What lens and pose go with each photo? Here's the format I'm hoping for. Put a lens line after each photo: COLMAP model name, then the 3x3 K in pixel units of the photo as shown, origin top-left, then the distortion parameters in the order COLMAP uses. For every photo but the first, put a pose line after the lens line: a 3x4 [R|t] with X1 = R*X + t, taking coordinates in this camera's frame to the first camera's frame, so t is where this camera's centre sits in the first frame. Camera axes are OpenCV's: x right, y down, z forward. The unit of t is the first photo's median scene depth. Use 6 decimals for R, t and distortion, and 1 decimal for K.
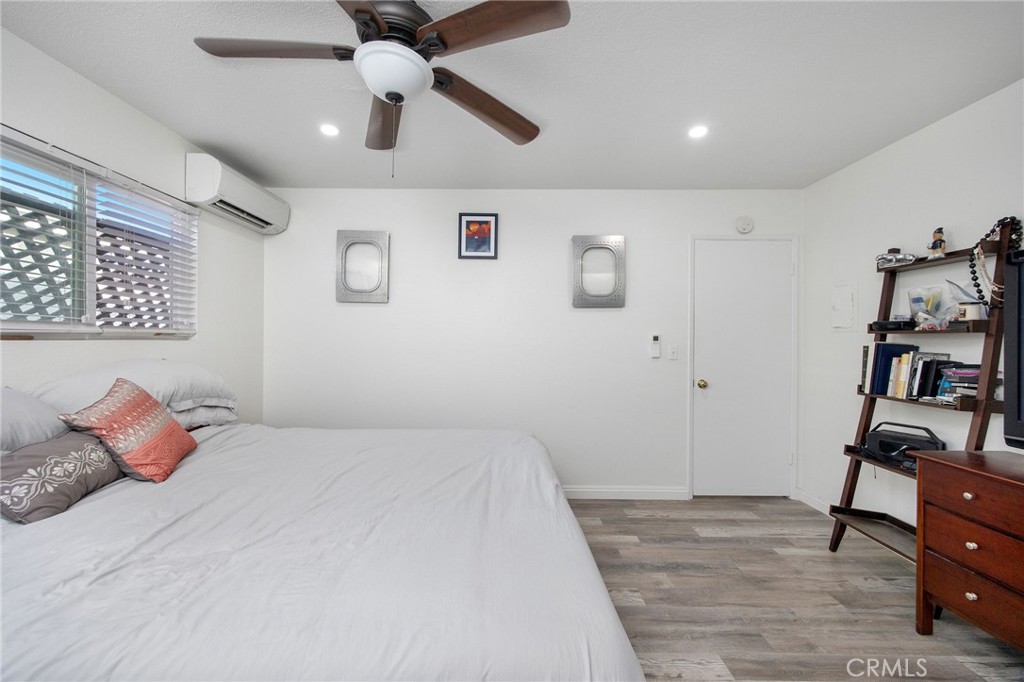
lens RADIAL K [[441.3, 0, 510.1], [0, 441.3, 337.8], [0, 0, 1]] dist [-0.000779, -0.000054]
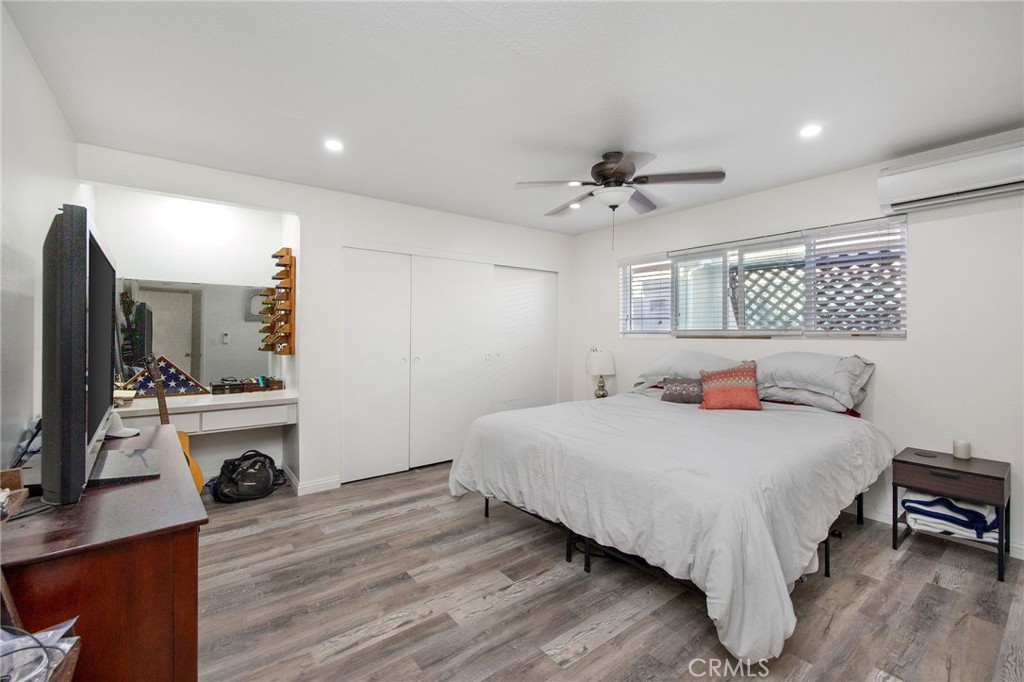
lens RADIAL K [[441.3, 0, 511.3], [0, 441.3, 337.8], [0, 0, 1]] dist [-0.000779, -0.000054]
pose [[-0.806696, 0.001284, -0.590965, 0.936342], [-0.001538, 0.999990, 0.004272, -0.005837], [0.590964, 0.004356, -0.806686, 1.800073]]
